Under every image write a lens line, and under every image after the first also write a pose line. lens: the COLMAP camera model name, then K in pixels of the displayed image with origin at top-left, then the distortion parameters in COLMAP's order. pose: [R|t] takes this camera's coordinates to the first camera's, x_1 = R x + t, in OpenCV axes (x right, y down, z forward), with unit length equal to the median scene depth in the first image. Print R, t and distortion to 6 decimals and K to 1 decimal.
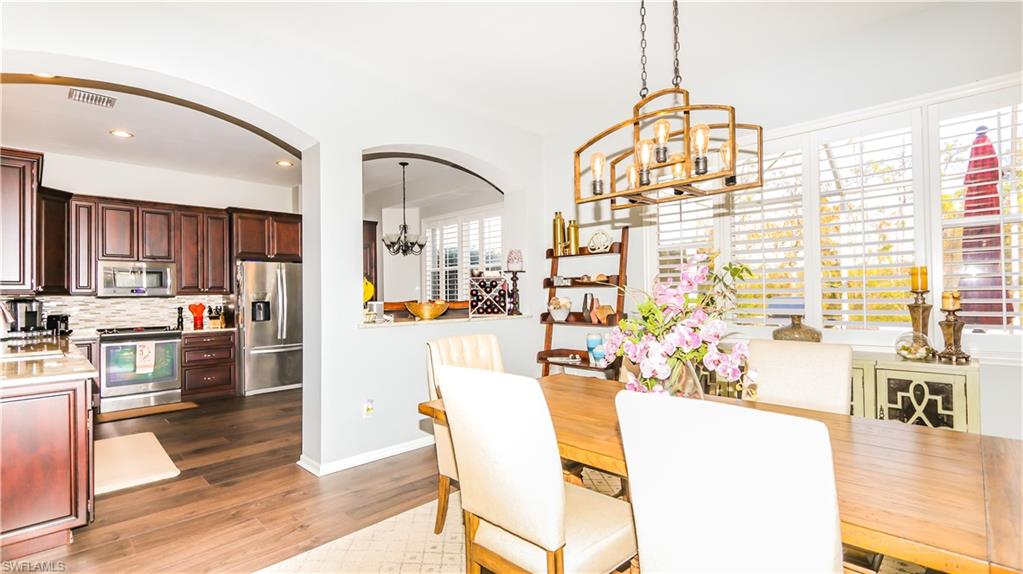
lens RADIAL K [[466.1, 0, 505.5], [0, 466.1, 290.3], [0, 0, 1]] dist [0.007541, -0.007997]
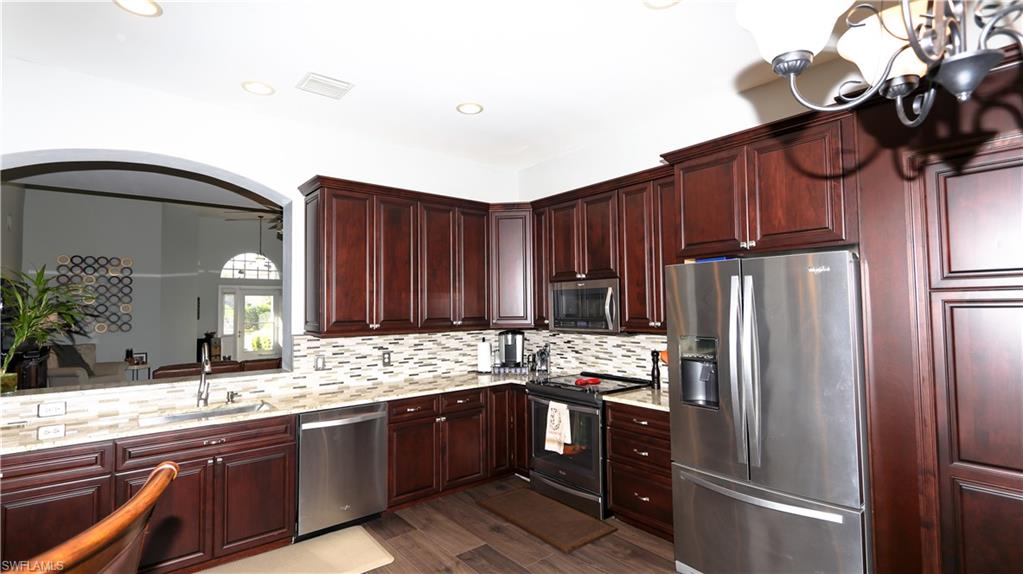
lens RADIAL K [[479.2, 0, 503.8], [0, 479.2, 289.1], [0, 0, 1]] dist [0.002924, 0.000199]
pose [[-0.105097, -0.023420, -0.994186, -0.105643], [0.023971, 0.999373, -0.026076, -0.038570], [0.994173, -0.026572, -0.104469, 1.124156]]
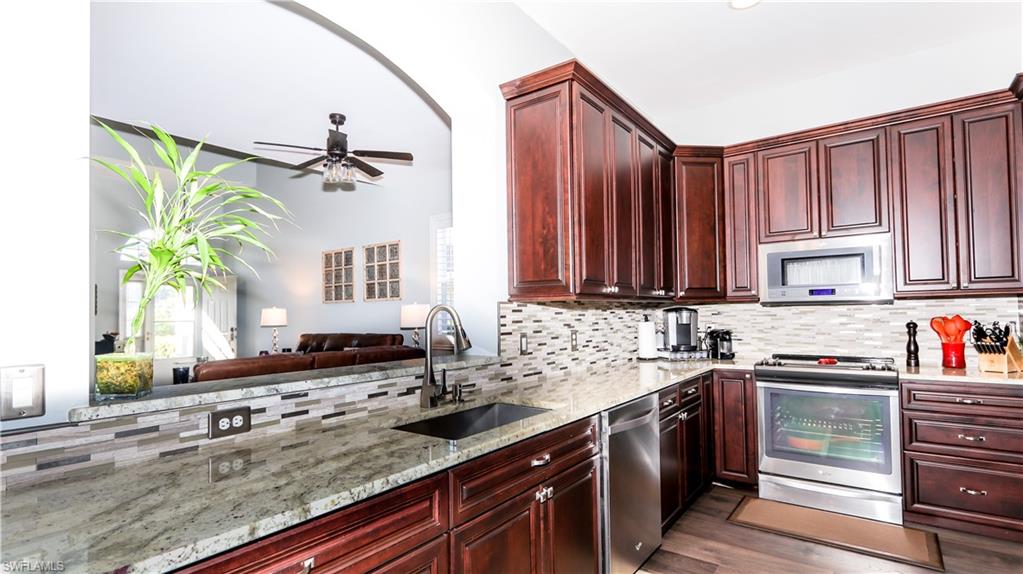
lens RADIAL K [[495.3, 0, 507.7], [0, 495.3, 300.9], [0, 0, 1]] dist [0.001604, 0.000041]
pose [[0.145947, -0.014614, -0.989184, -0.303075], [0.023157, 0.999667, -0.011352, 0.011831], [0.989021, -0.021250, 0.146237, 0.637812]]
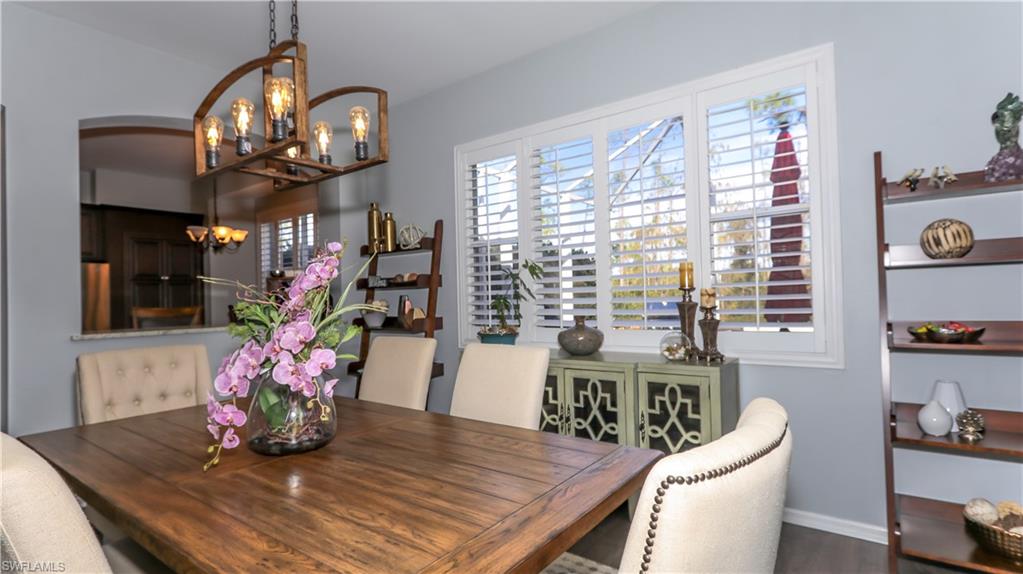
lens RADIAL K [[500.1, 0, 513.2], [0, 500.1, 288.4], [0, 0, 1]] dist [-0.017191, -0.000346]
pose [[0.988567, -0.007263, 0.150604, 0.226951], [0.009043, 0.999897, -0.011143, 0.005765], [-0.150508, 0.012377, 0.988531, 0.028066]]
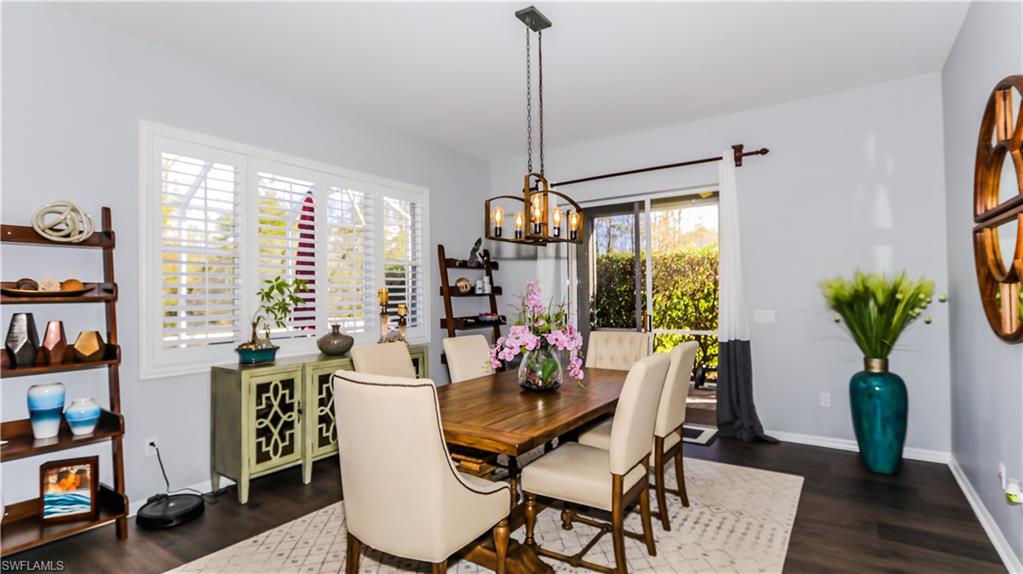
lens RADIAL K [[479.2, 0, 503.8], [0, 479.2, 289.1], [0, 0, 1]] dist [0.002924, 0.000199]
pose [[-0.162981, 0.037686, 0.985909, -0.256871], [0.022473, 0.999153, -0.034477, 0.004394], [-0.986373, 0.016537, -0.163690, 0.329619]]
